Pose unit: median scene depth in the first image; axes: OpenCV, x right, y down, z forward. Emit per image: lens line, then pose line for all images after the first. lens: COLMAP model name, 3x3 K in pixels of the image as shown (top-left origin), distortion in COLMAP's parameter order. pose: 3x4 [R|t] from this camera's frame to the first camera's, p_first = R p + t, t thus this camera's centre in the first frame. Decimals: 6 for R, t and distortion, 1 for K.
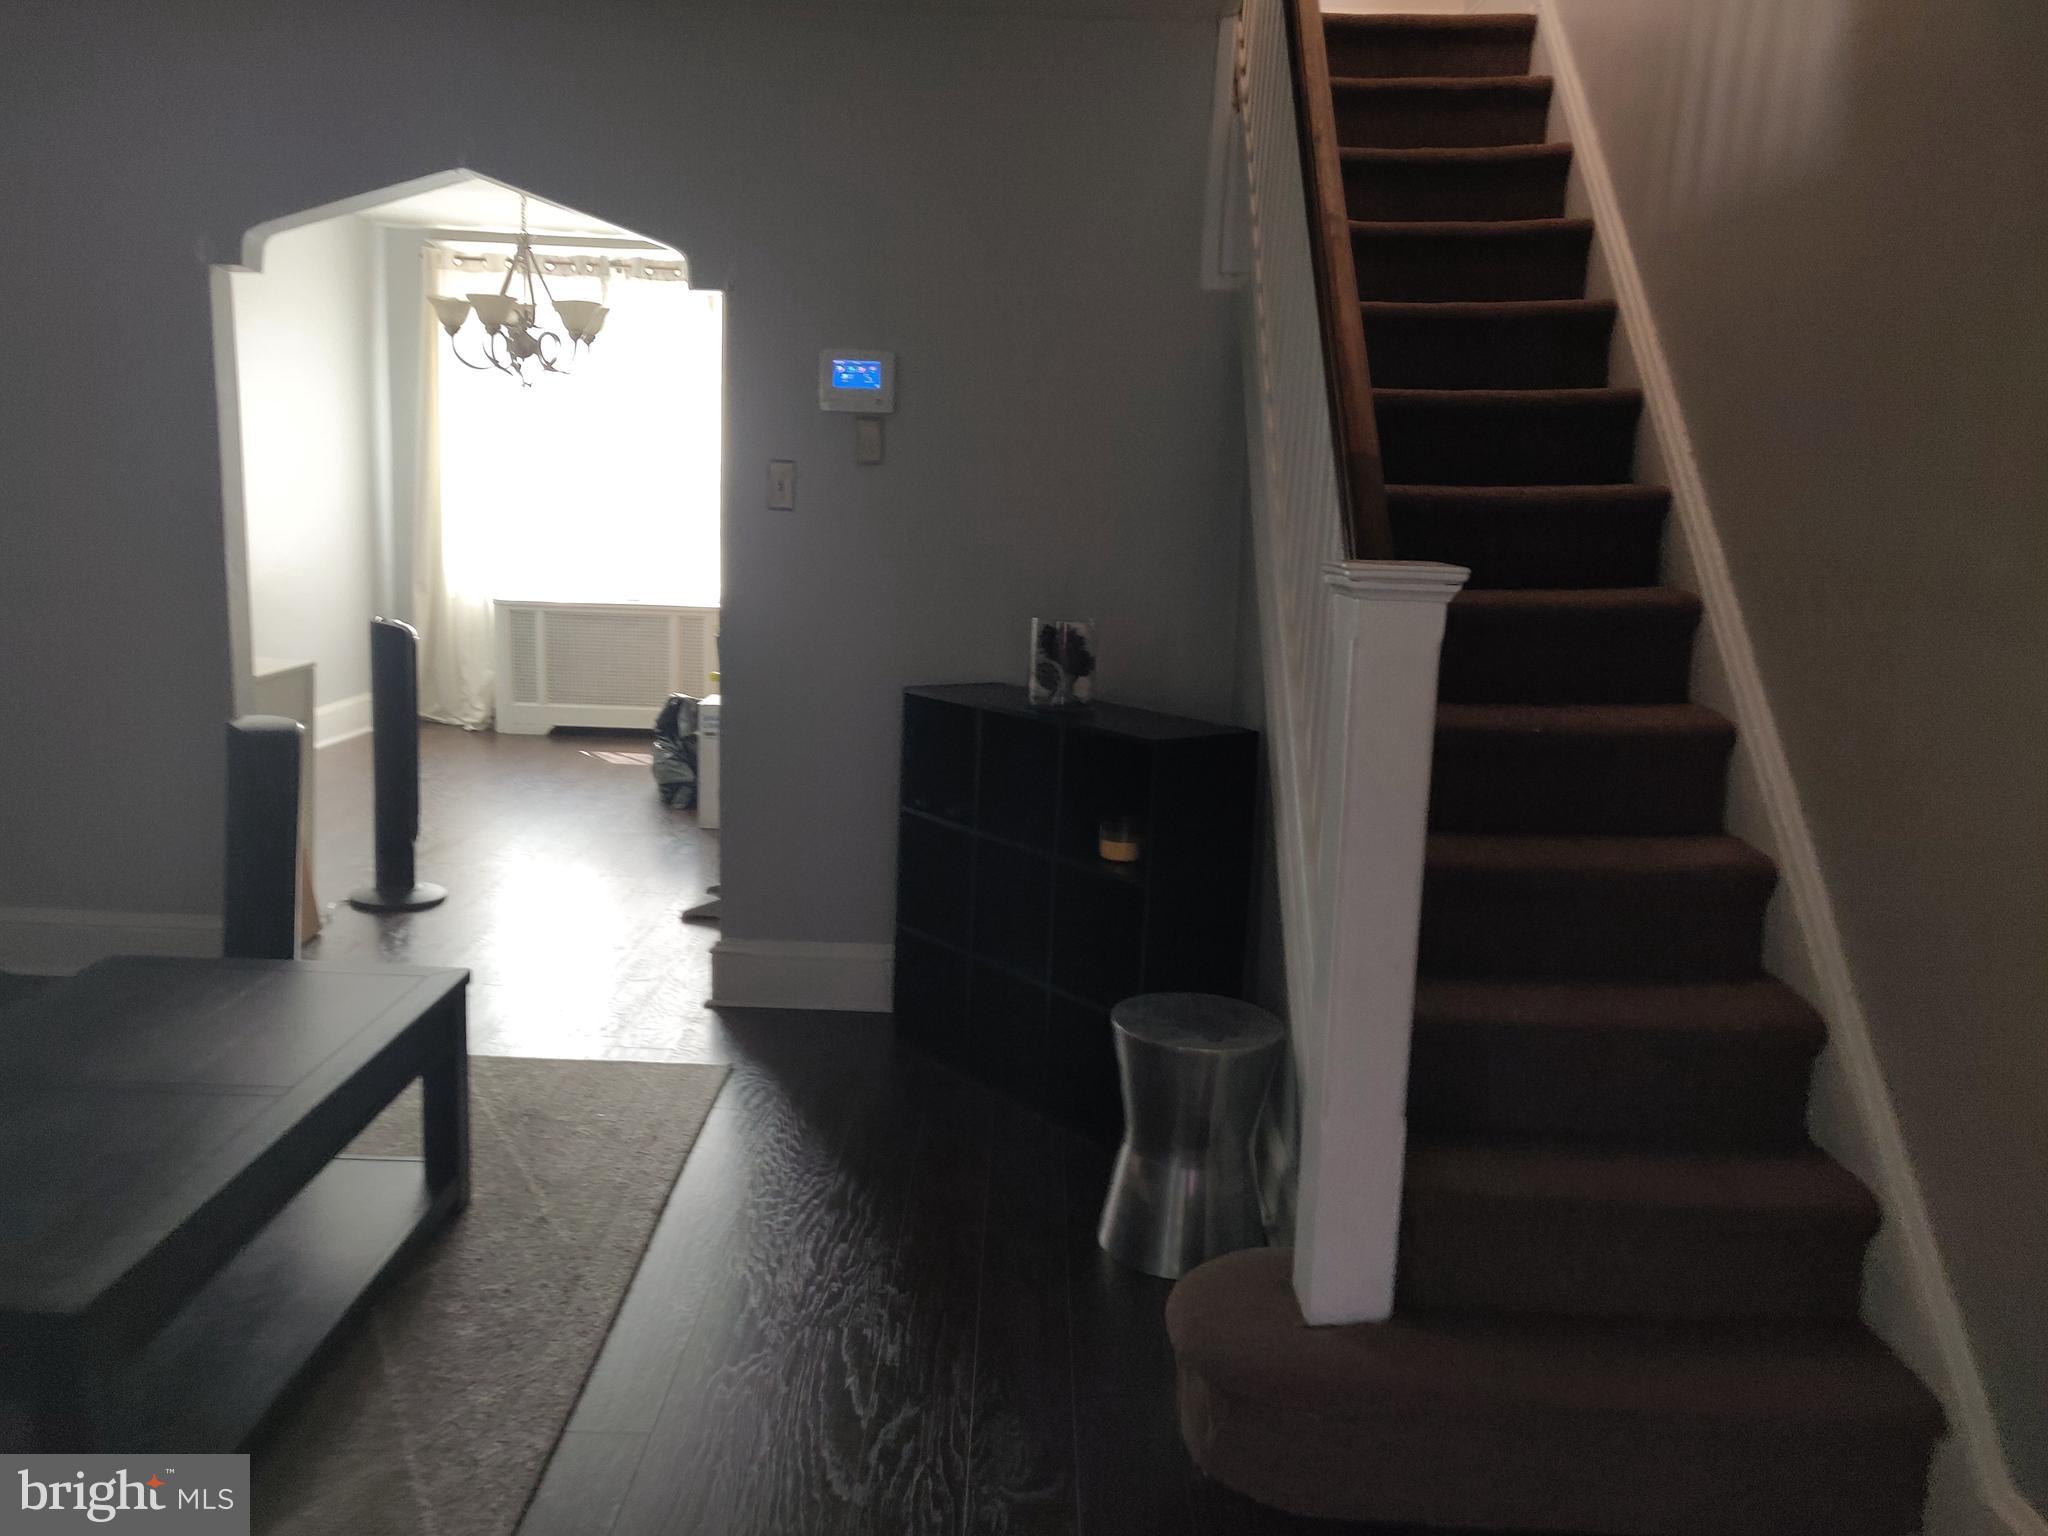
lens RADIAL K [[1569.3, 0, 1008.8], [0, 1569.3, 771.2], [0, 0, 1]] dist [0.008278, 0.005823]
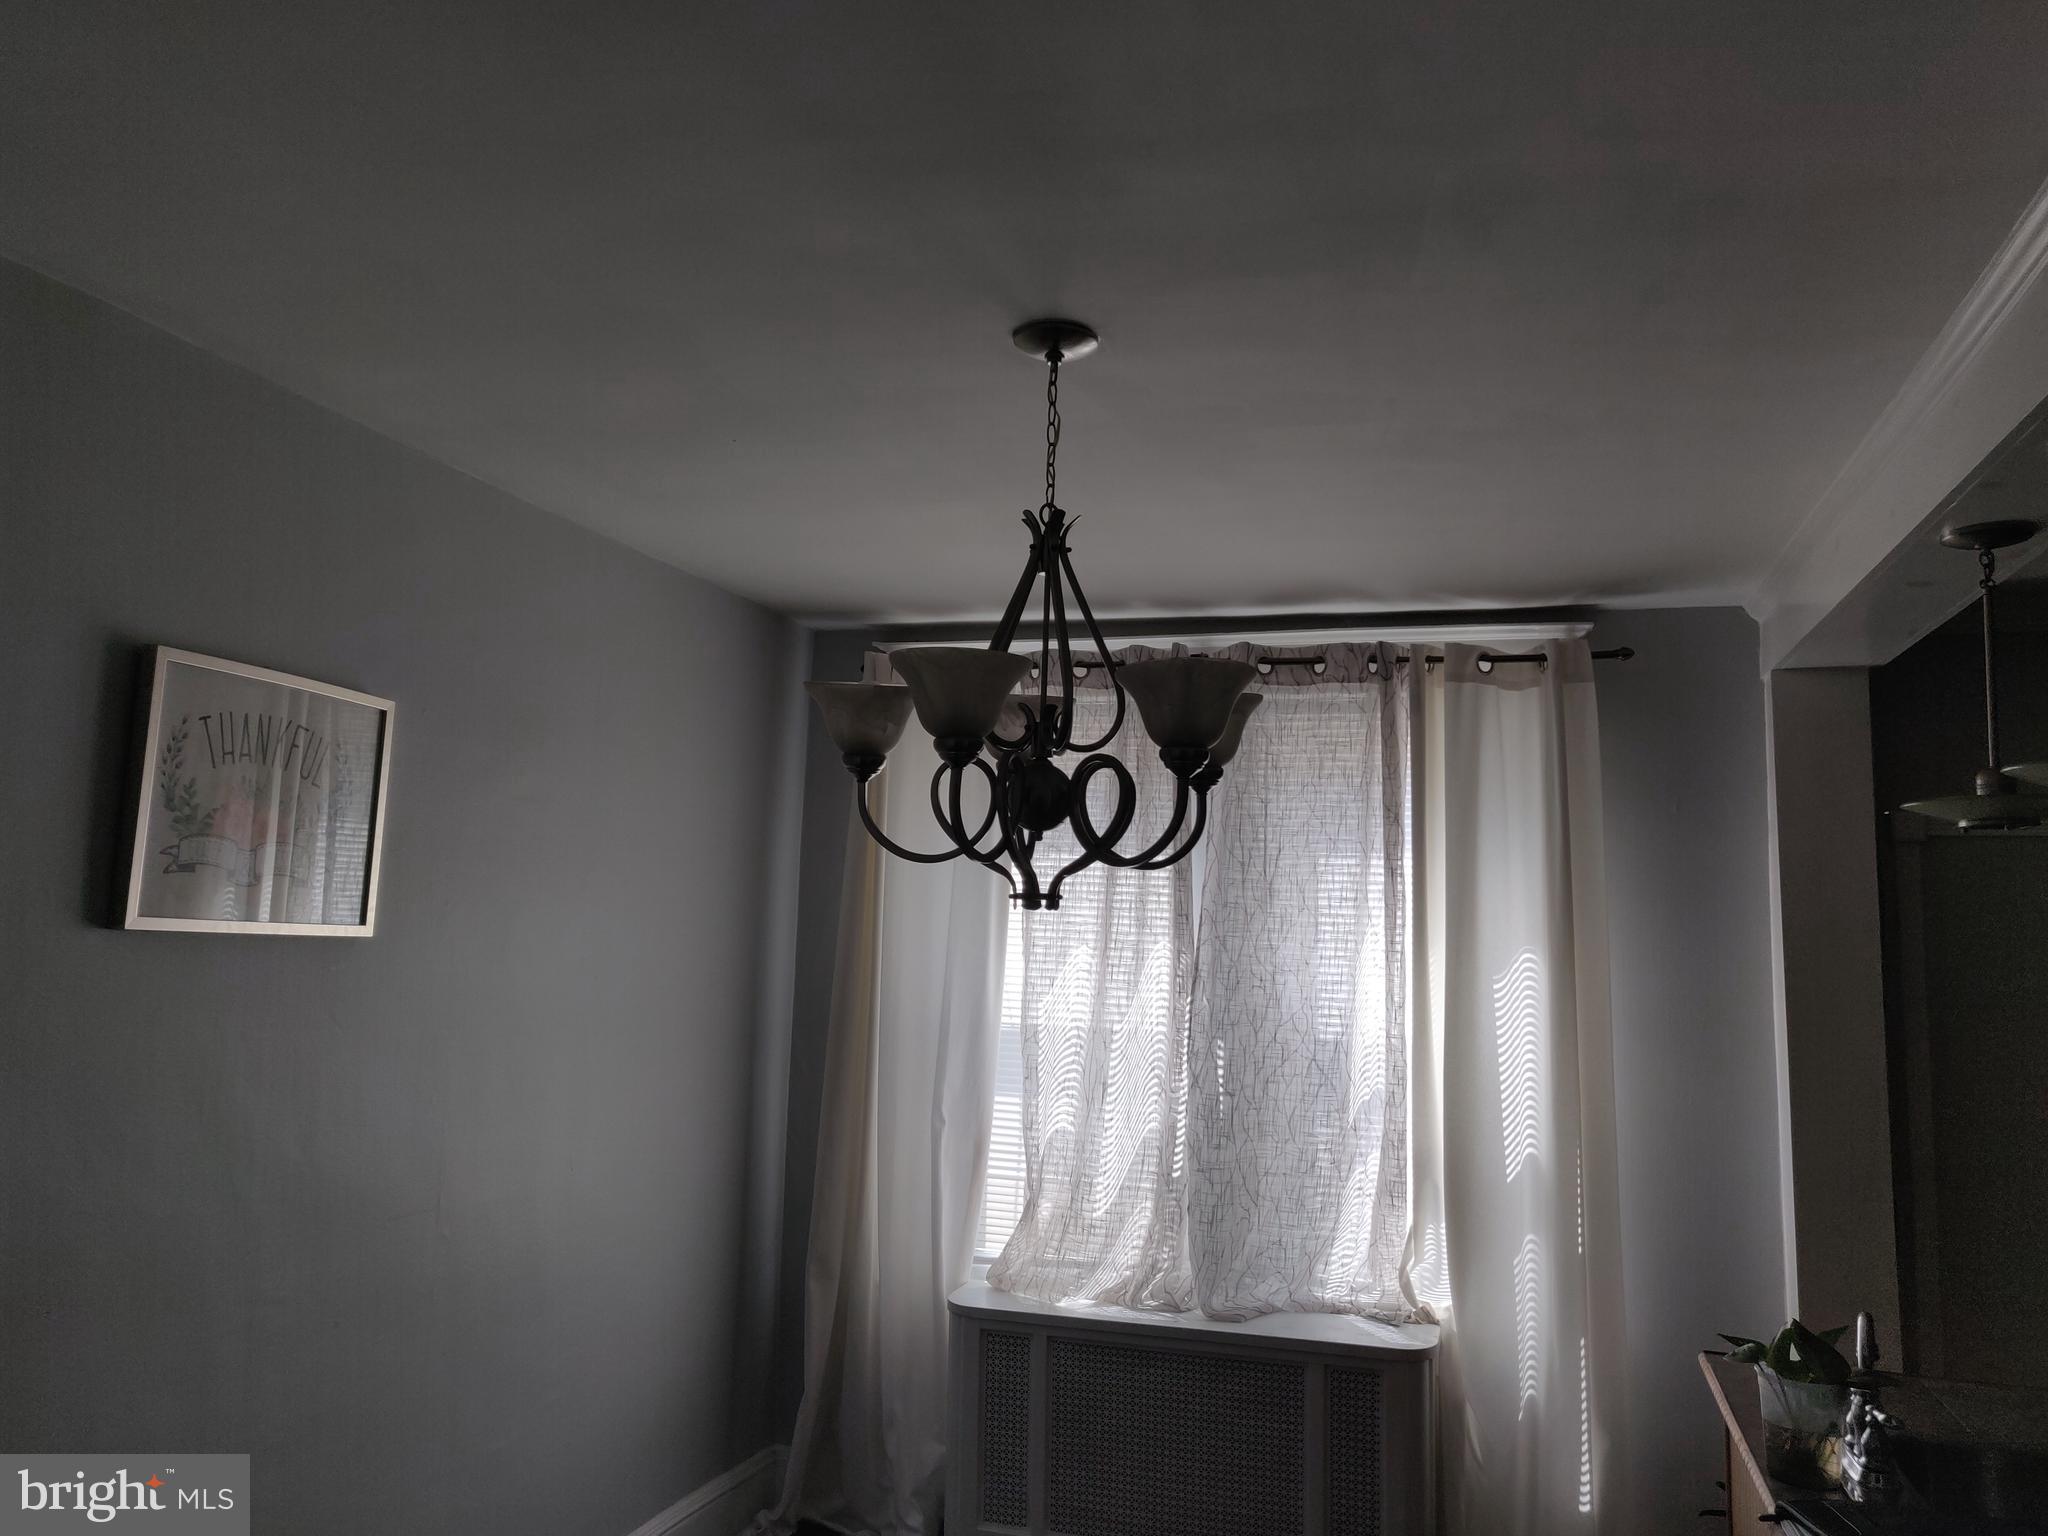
lens RADIAL K [[1569.3, 0, 1024.1], [0, 1569.3, 764.9], [0, 0, 1]] dist [0.008278, 0.005823]
pose [[0.958257, -0.045512, -0.282261, -0.205749], [-0.041769, 0.954371, -0.295687, -0.167270], [0.282839, 0.295134, 0.912632, 0.655841]]
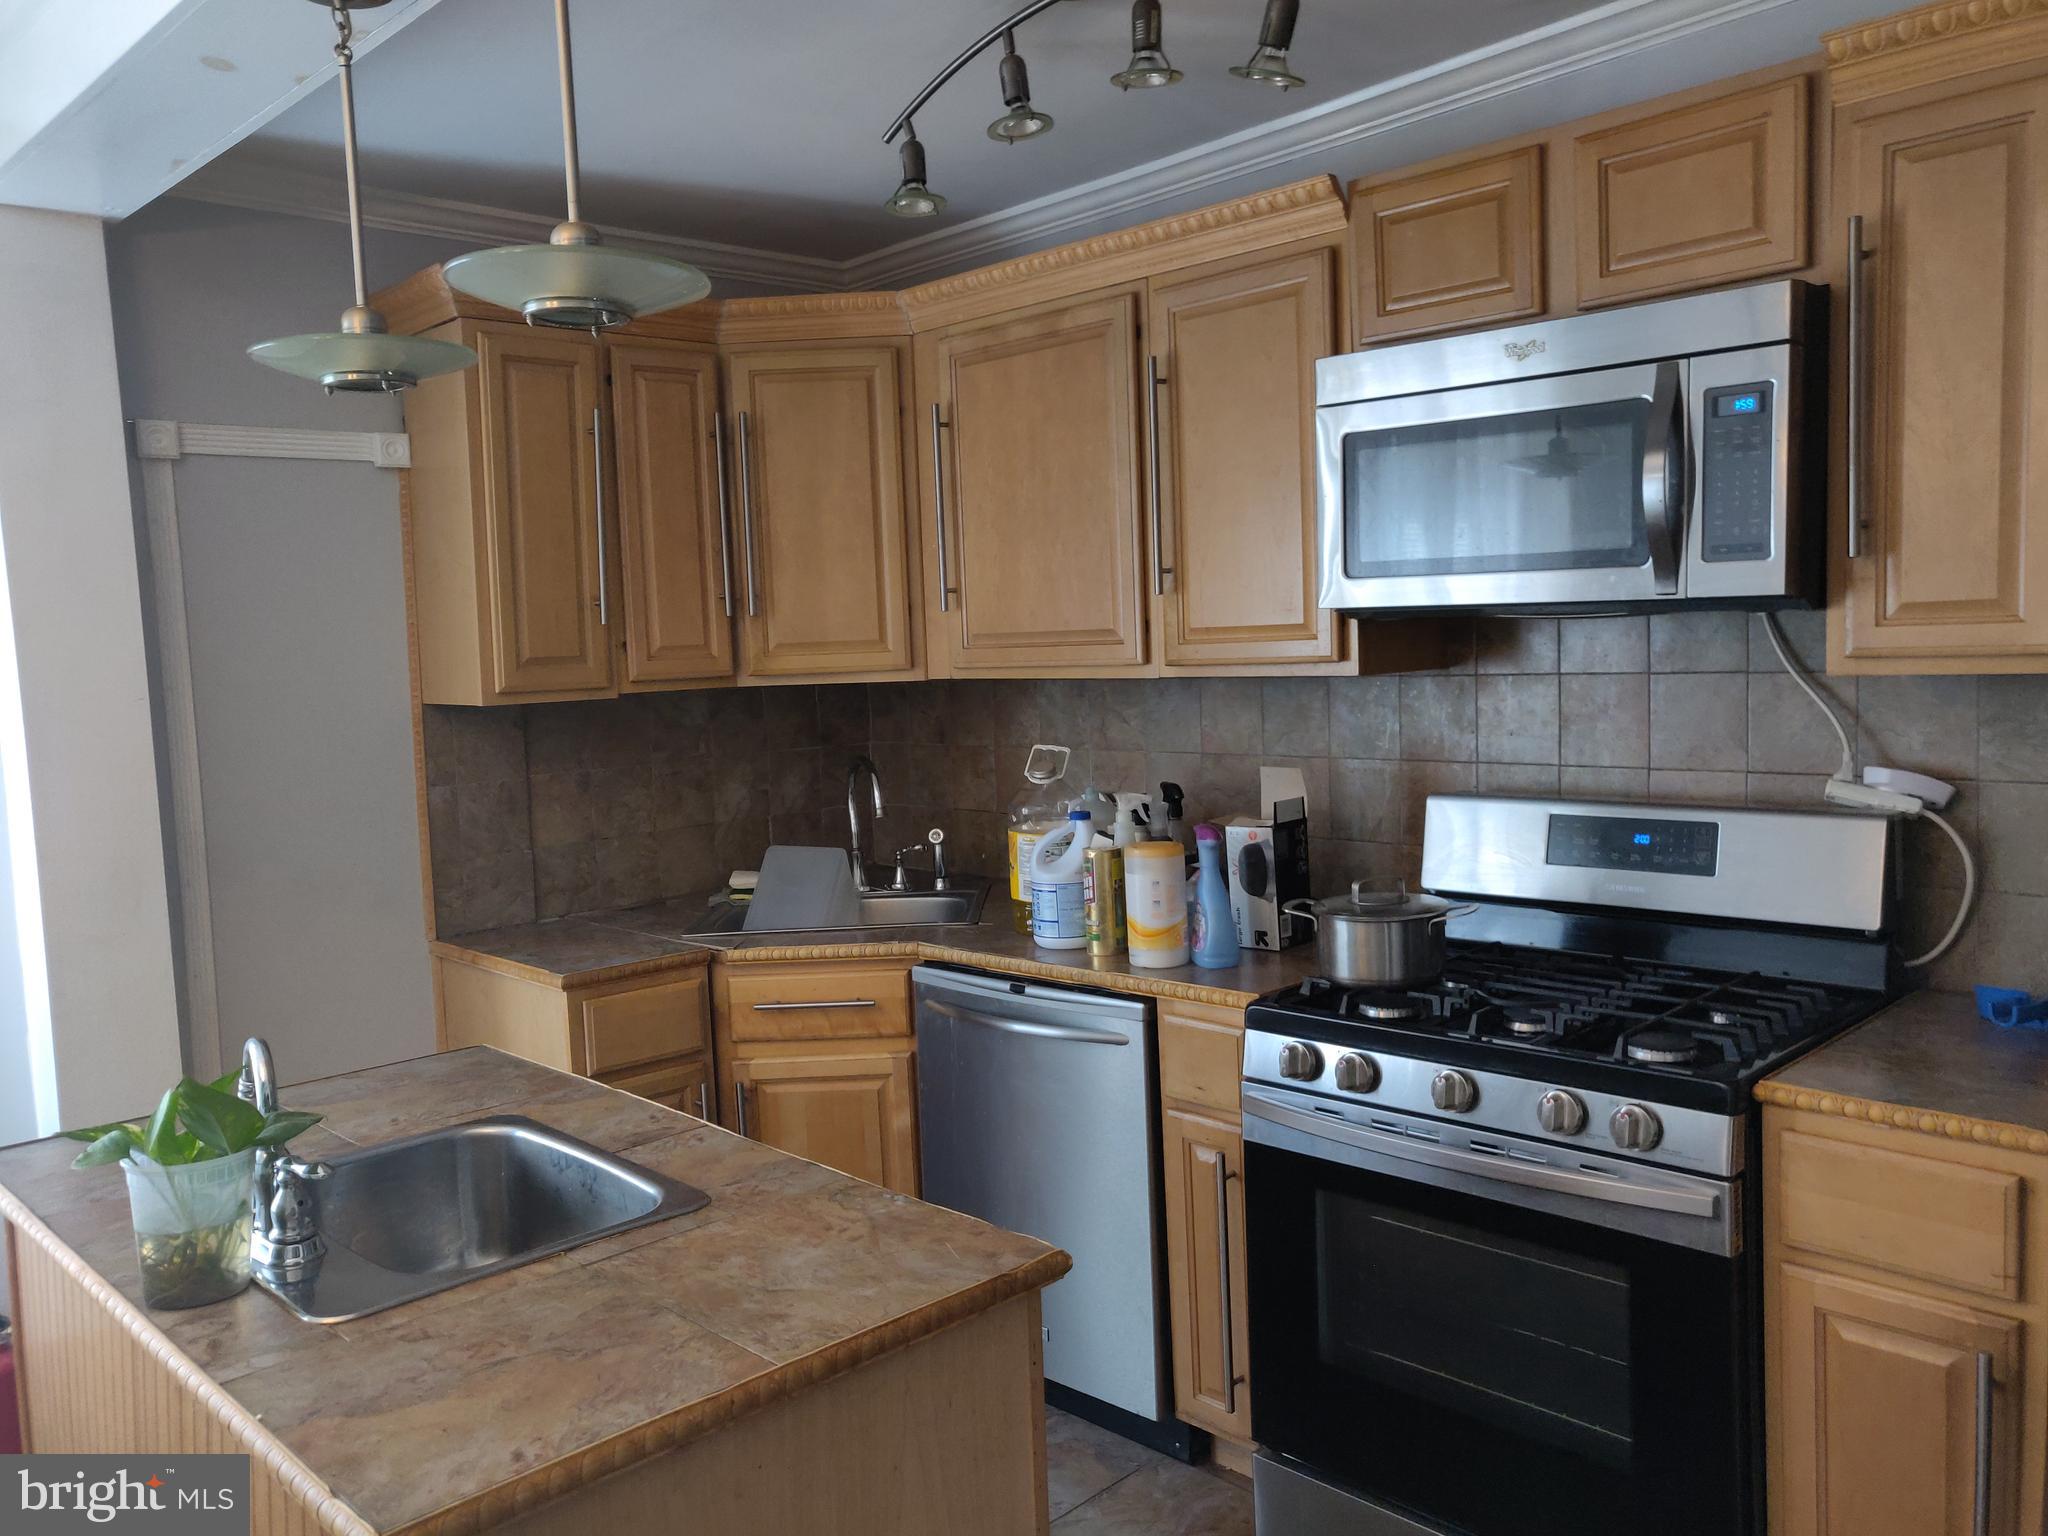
lens RADIAL K [[1569.3, 0, 1006.1], [0, 1569.3, 765.5], [0, 0, 1]] dist [0.008278, 0.005823]
pose [[0.706988, -0.124488, 0.696182, -0.224692], [0.196068, 0.980301, -0.023818, -0.182110], [-0.679503, 0.153338, 0.717470, 0.890104]]
